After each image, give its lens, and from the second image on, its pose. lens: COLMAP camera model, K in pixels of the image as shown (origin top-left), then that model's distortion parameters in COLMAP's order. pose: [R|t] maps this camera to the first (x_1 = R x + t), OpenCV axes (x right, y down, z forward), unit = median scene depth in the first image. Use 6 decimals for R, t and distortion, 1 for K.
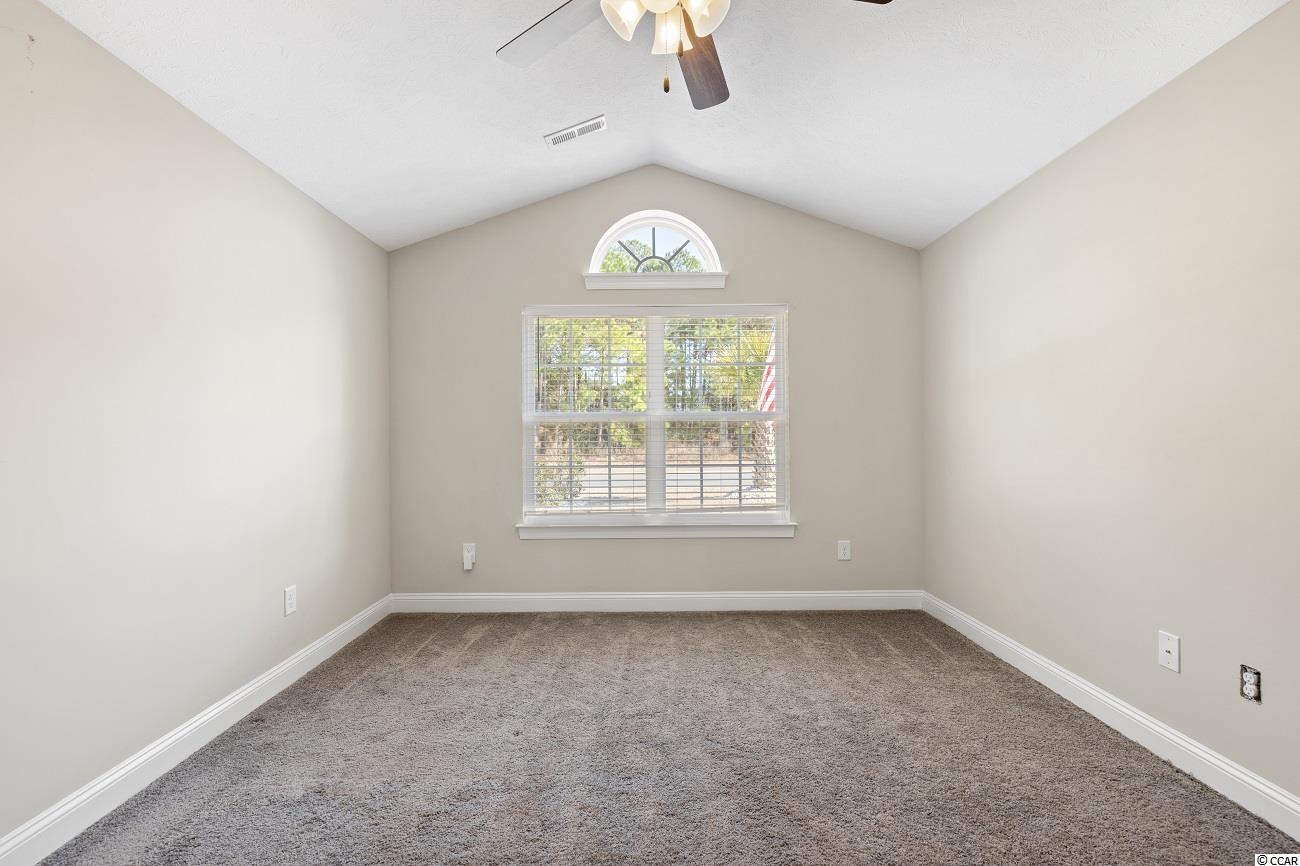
lens RADIAL K [[588.3, 0, 647.6], [0, 588.3, 426.7], [0, 0, 1]] dist [0.001907, 0.000020]
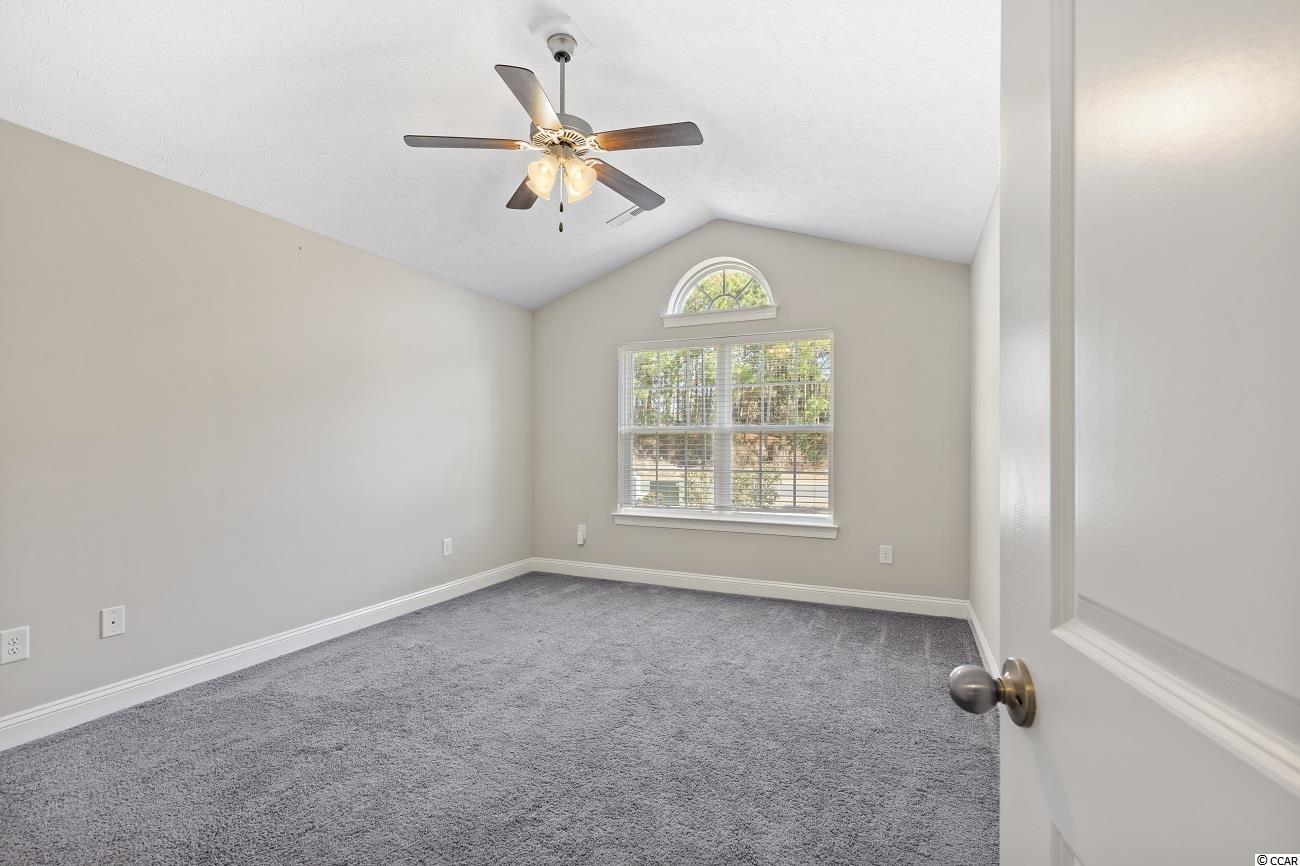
lens RADIAL K [[593.8, 0, 650.0], [0, 593.8, 433.0], [0, 0, 1]] dist [0.000894, -0.000037]
pose [[0.910429, 0.001450, -0.413663, 0.445176], [-0.004377, 0.999972, -0.006128, -0.002033], [0.413642, 0.007390, 0.910410, -0.182088]]
